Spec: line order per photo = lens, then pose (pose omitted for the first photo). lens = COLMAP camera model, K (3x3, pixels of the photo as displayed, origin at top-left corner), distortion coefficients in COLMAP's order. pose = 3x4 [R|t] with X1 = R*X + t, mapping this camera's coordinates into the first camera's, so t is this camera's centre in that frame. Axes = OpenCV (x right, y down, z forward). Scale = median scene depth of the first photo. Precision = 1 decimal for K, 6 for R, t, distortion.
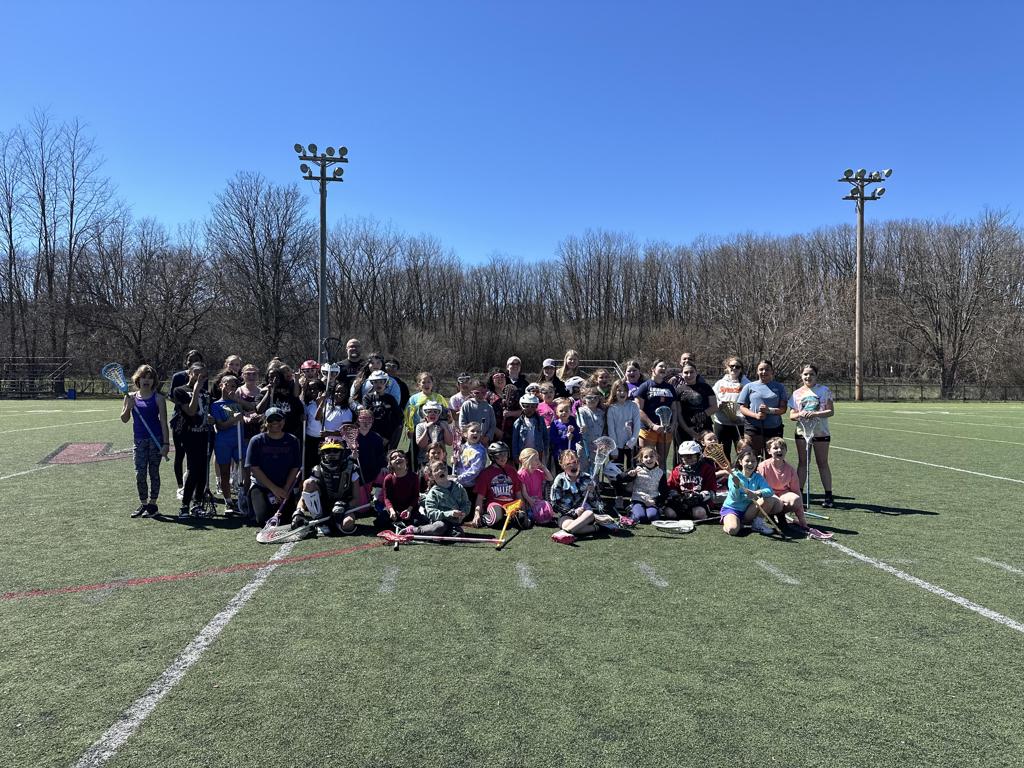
lens RADIAL K [[720.5, 0, 508.8], [0, 720.5, 382.4], [0, 0, 1]] dist [0.032111, -0.035663]
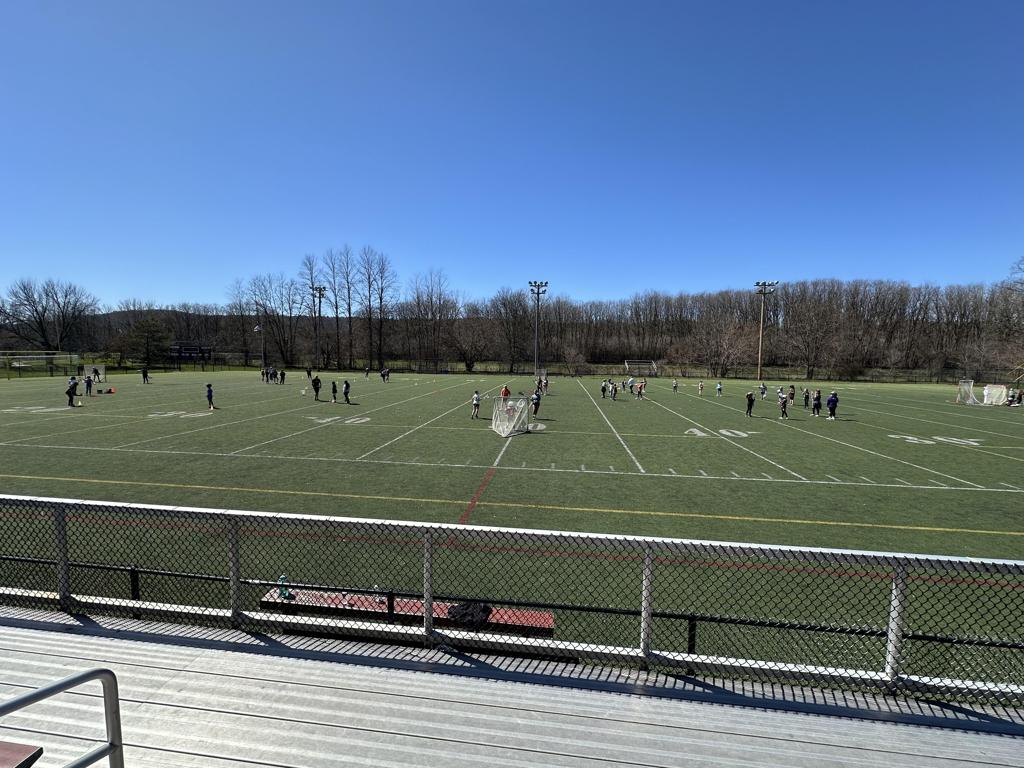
lens RADIAL K [[411.1, 0, 514.3], [0, 411.1, 387.4], [0, 0, 1]] dist [-0.000045, 0.000002]
pose [[0.980197, 0.019490, -0.197064, -0.037349], [-0.005773, 0.997534, 0.069944, -0.039411], [0.197941, -0.067421, 0.977892, -0.481598]]
